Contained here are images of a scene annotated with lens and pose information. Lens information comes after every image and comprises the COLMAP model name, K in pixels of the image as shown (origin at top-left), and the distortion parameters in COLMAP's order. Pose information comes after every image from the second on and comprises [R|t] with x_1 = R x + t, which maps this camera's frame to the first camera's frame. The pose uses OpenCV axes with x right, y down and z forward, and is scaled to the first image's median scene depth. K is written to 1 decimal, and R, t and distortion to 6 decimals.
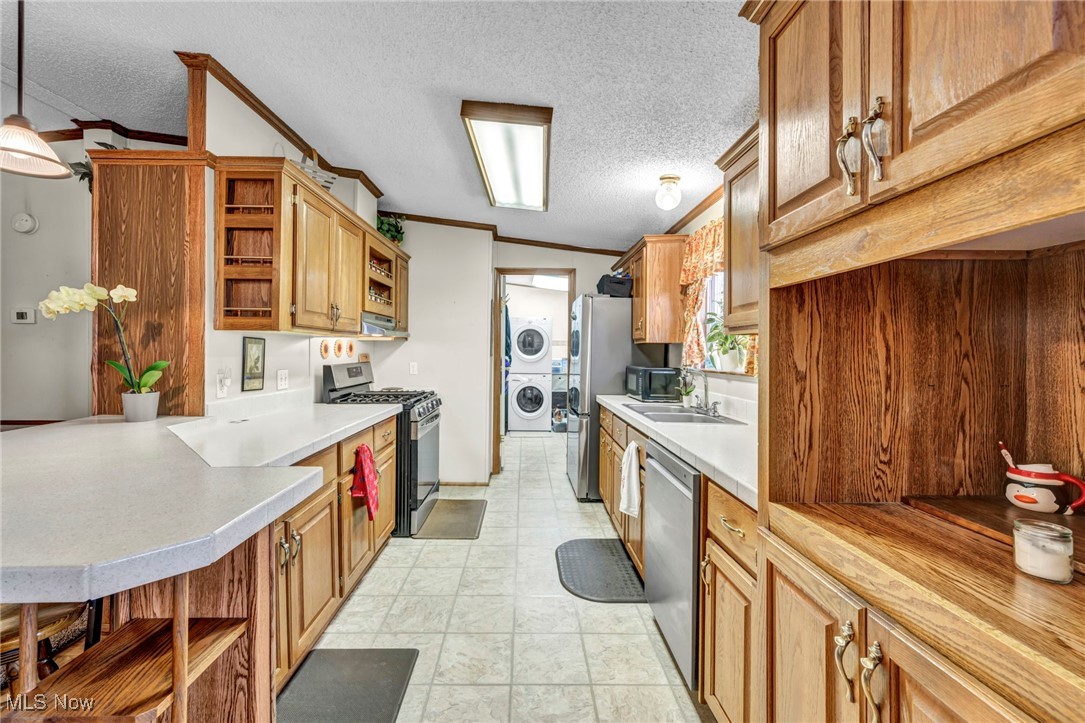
lens RADIAL K [[445.8, 0, 529.6], [0, 445.8, 344.4], [0, 0, 1]] dist [0.002403, 0.000059]
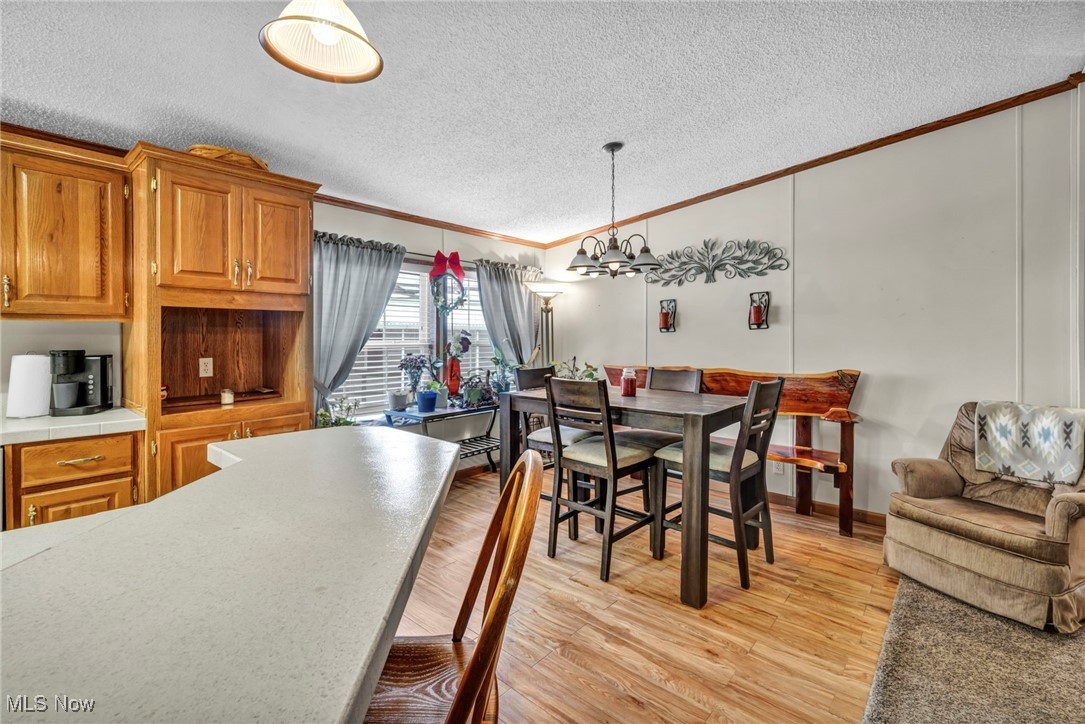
lens RADIAL K [[476.3, 0, 536.5], [0, 476.3, 339.4], [0, 0, 1]] dist [0.007260, -0.001052]
pose [[-0.734972, -0.013287, 0.677967, -1.055200], [-0.020335, 0.999790, -0.002450, -0.004807], [-0.677792, -0.015588, -0.735089, 0.736799]]
